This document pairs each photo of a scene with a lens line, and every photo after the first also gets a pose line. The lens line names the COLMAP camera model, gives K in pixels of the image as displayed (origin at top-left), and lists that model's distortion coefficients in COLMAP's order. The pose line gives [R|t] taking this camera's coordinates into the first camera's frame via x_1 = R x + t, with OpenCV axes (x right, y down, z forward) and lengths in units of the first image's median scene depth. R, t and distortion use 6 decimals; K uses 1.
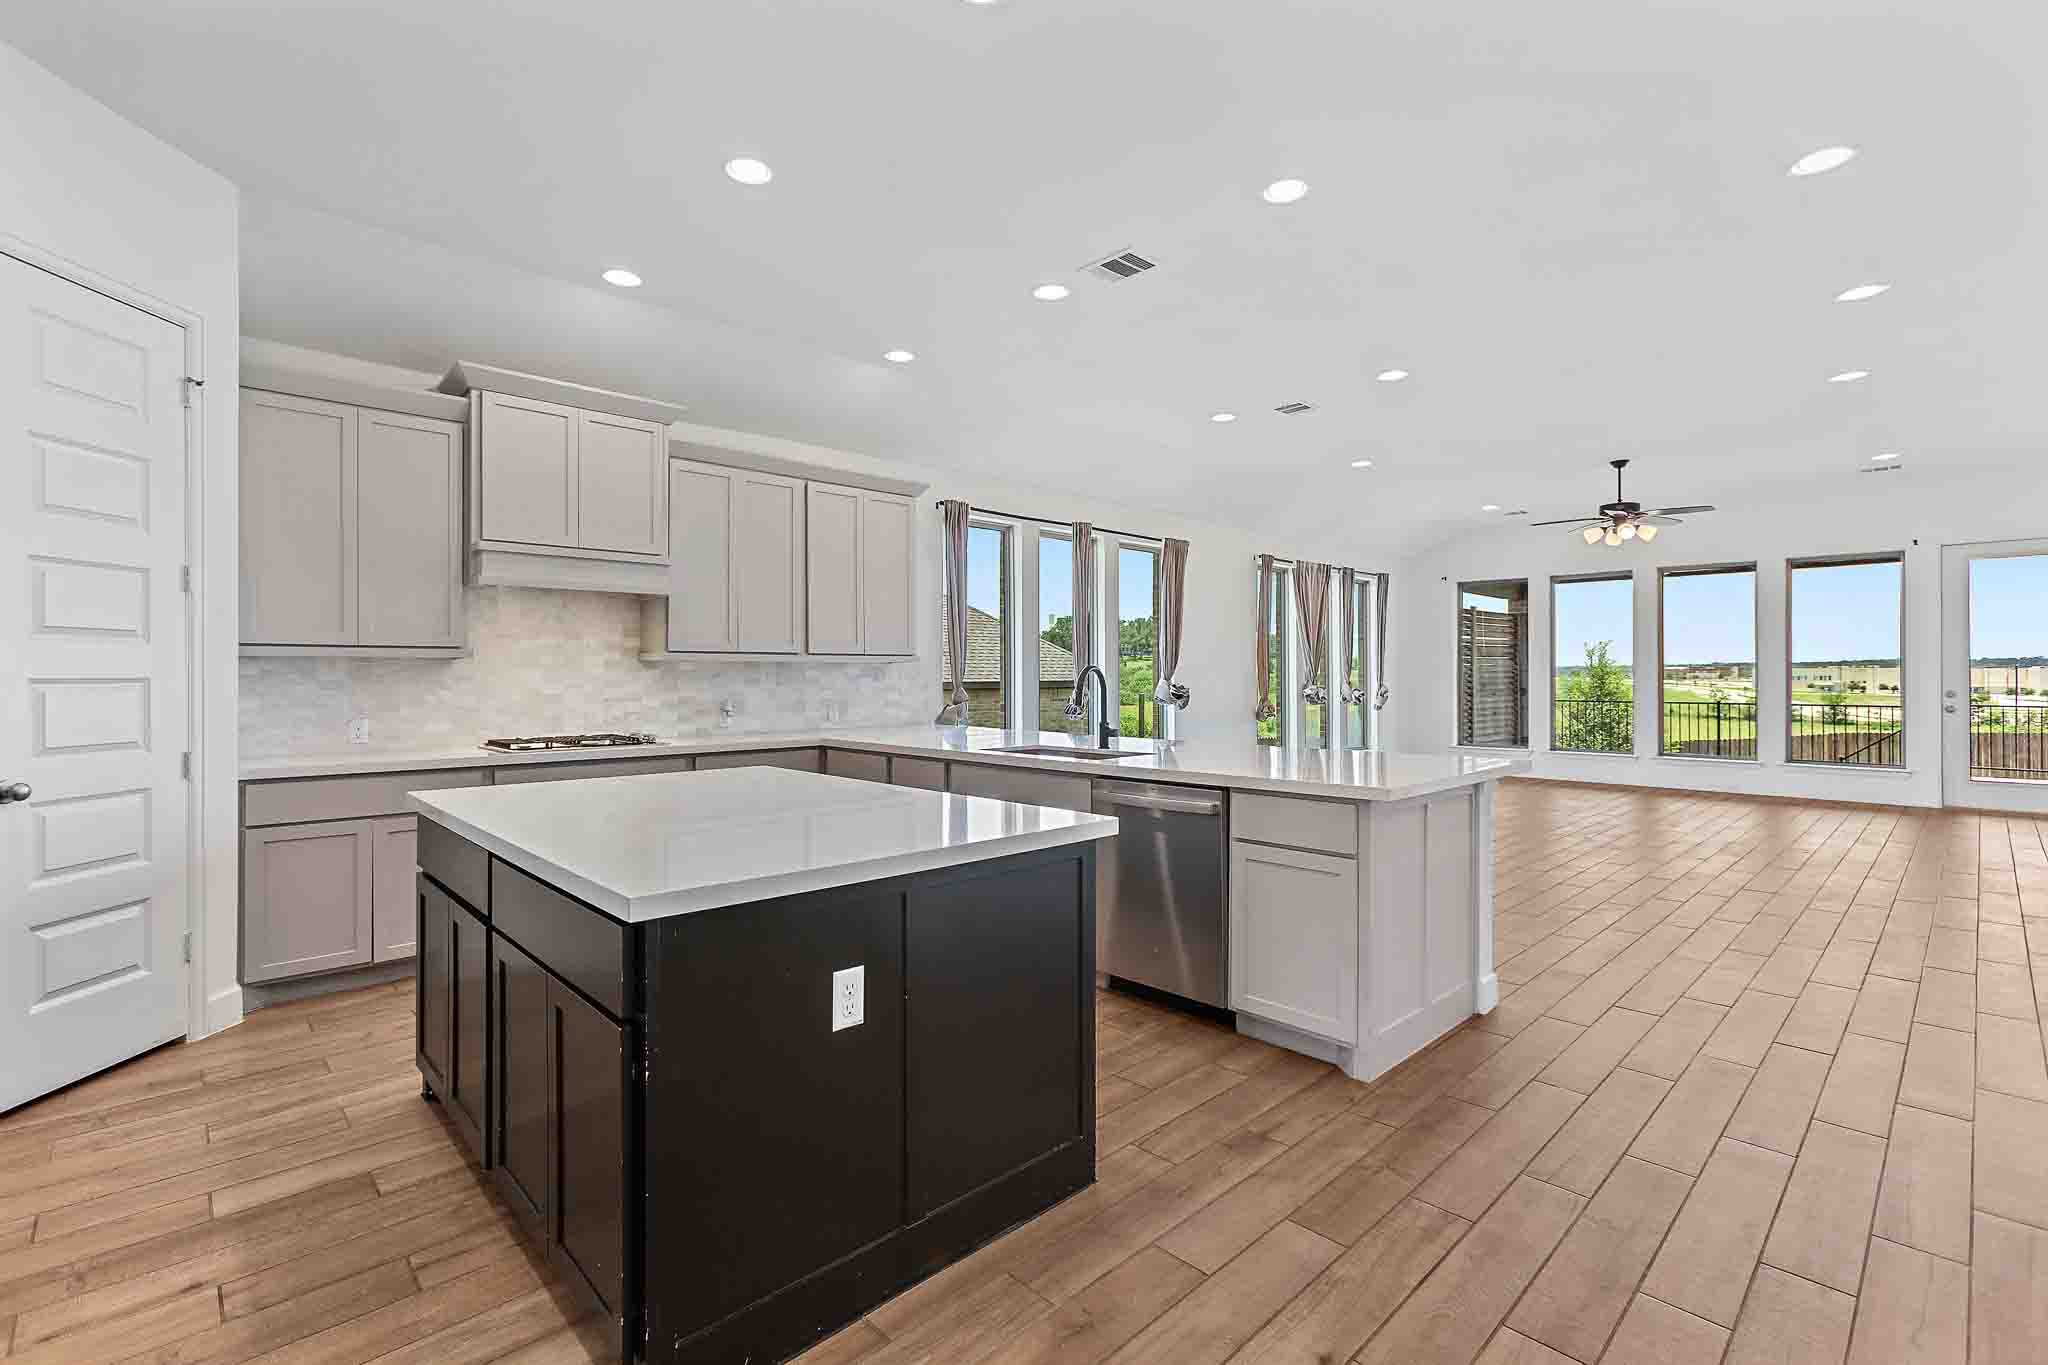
lens RADIAL K [[901.5, 0, 1025.1], [0, 901.5, 680.3], [0, 0, 1]] dist [0.001347, 0.000079]
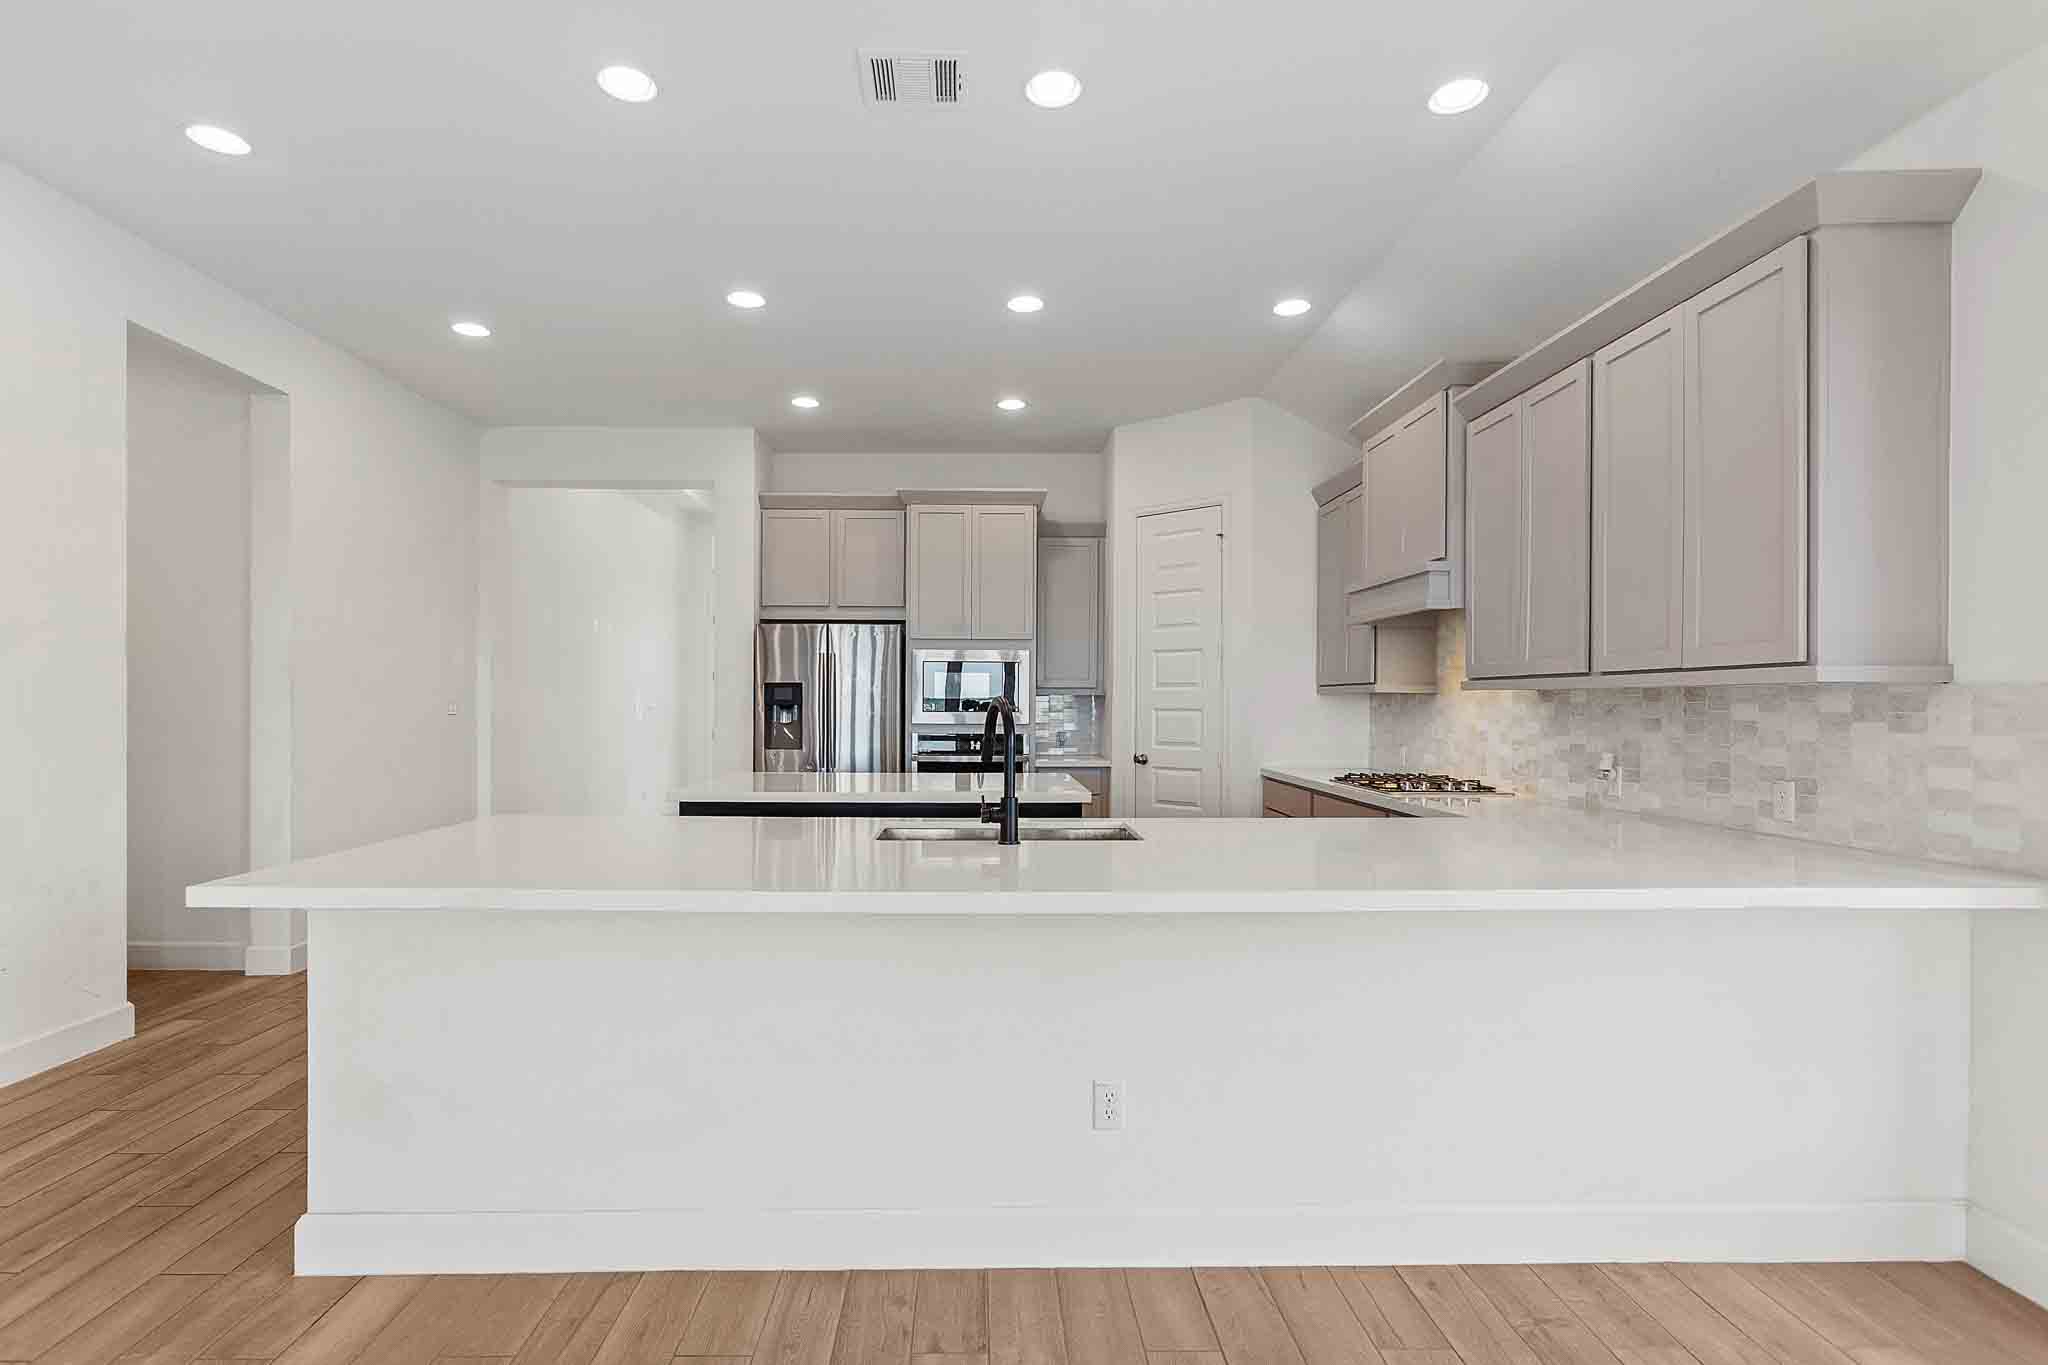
lens RADIAL K [[1000.3, 0, 1026.4], [0, 1000.3, 693.9], [0, 0, 1]] dist [-0.000195, 0.000006]
pose [[-0.659714, -0.002503, -0.751513, 0.423915], [0.000125, 0.999994, -0.003440, -0.015121], [0.751517, -0.002363, -0.659709, 1.107690]]
